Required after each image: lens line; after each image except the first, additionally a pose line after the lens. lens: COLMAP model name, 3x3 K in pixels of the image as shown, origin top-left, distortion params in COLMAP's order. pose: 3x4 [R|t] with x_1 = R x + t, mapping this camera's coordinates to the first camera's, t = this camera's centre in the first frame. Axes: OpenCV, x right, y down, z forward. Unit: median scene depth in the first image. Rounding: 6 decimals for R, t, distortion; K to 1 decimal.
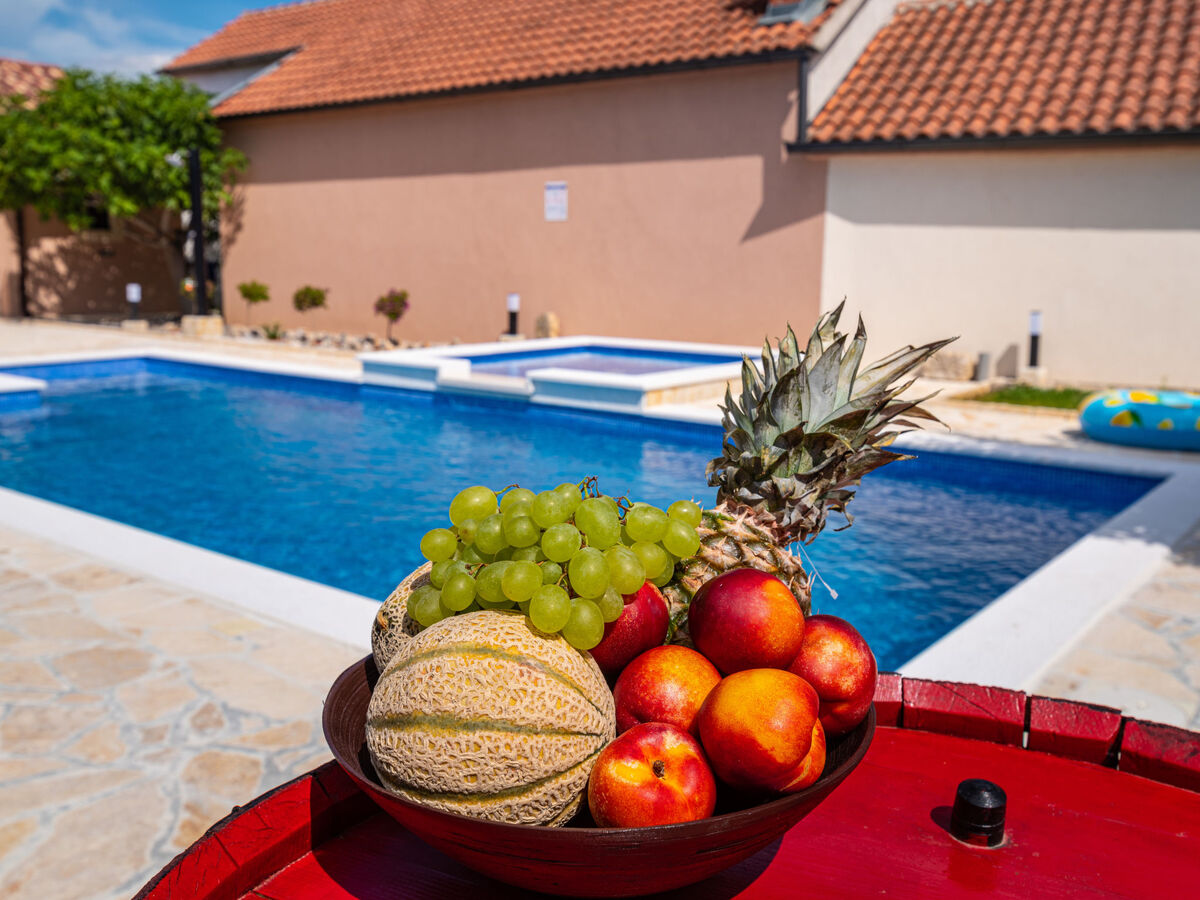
lens RADIAL K [[1108.2, 0, 600.0], [0, 1108.2, 450.0], [0, 0, 1]] dist [-0.005716, -0.008441]
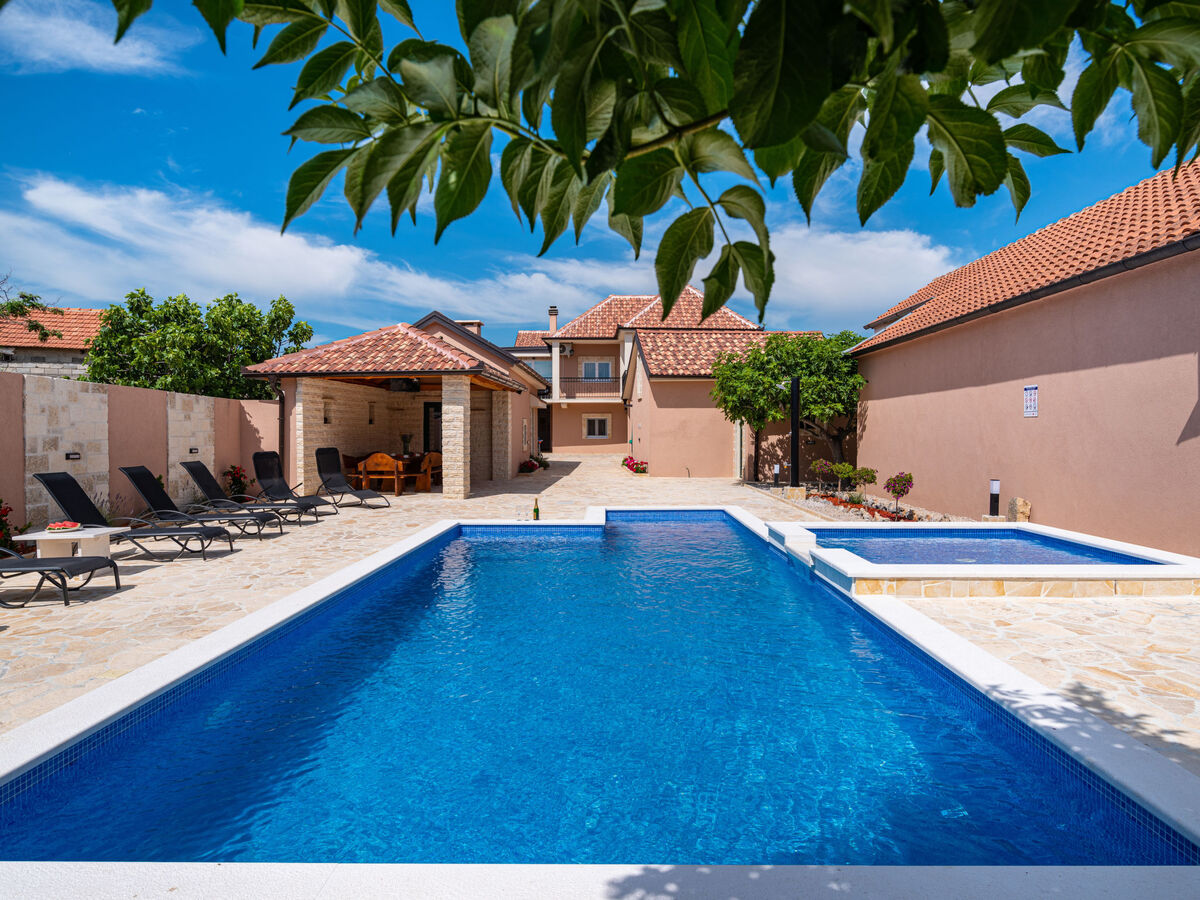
lens RADIAL K [[710.2, 0, 600.0], [0, 710.2, 450.0], [0, 0, 1]] dist [0.011111, 0.000896]
pose [[0.611749, 0.005735, -0.791031, 0.262781], [-0.131245, 0.986851, -0.094344, -0.046752], [0.780088, 0.161534, 0.604458, 0.210927]]
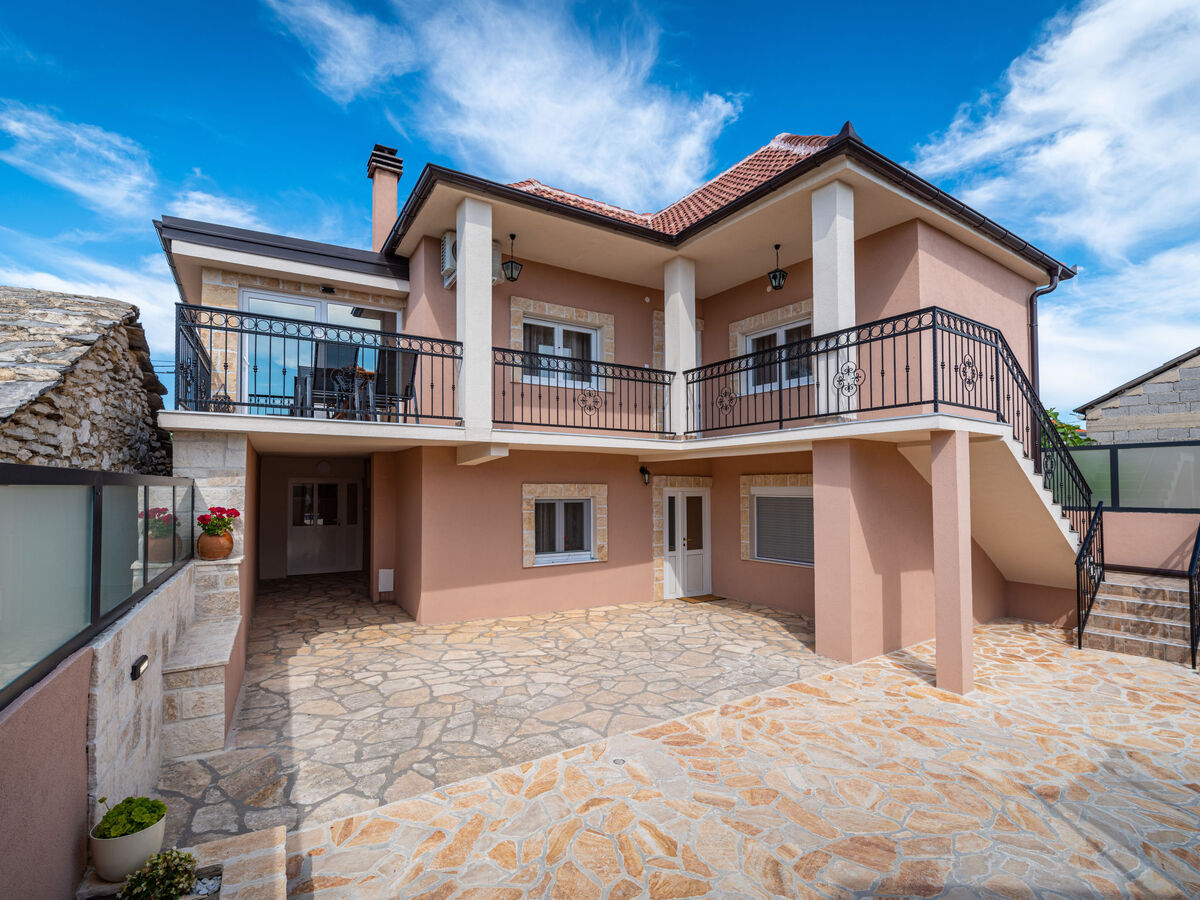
lens RADIAL K [[560.2, 0, 601.3], [0, 560.2, 471.8], [0, 0, 1]] dist [0.000791, -0.000459]
pose [[0.947518, -0.019006, -0.319136, -1.722164], [-0.046248, 0.979582, -0.195652, -0.334513], [0.316338, 0.200143, 0.927293, 1.243958]]
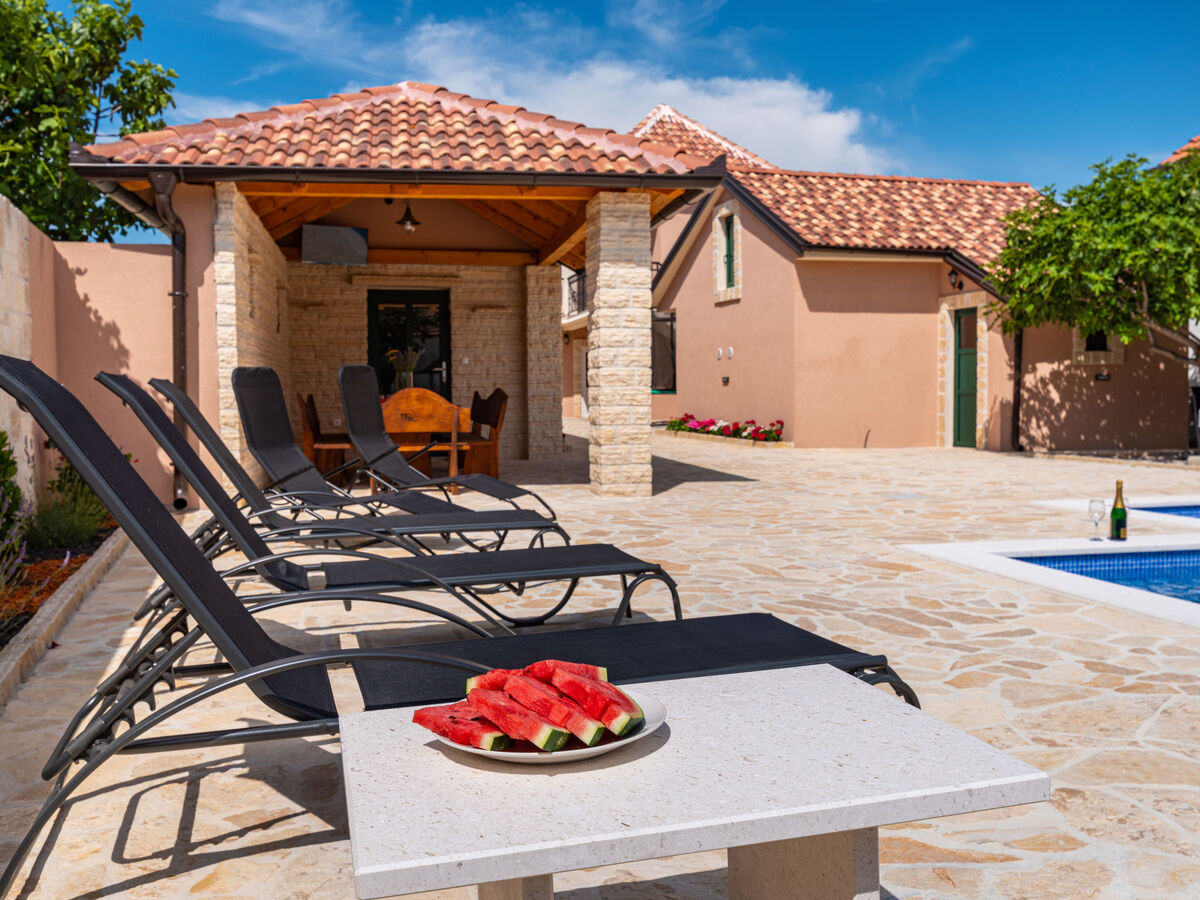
lens RADIAL K [[1108.2, 0, 600.0], [0, 1108.2, 450.0], [0, 0, 1]] dist [-0.005716, -0.008441]
pose [[0.780699, 0.008732, -0.624846, -0.311764], [-0.090377, 0.990968, -0.099072, -0.004528], [0.618337, 0.133817, 0.774436, 0.153628]]
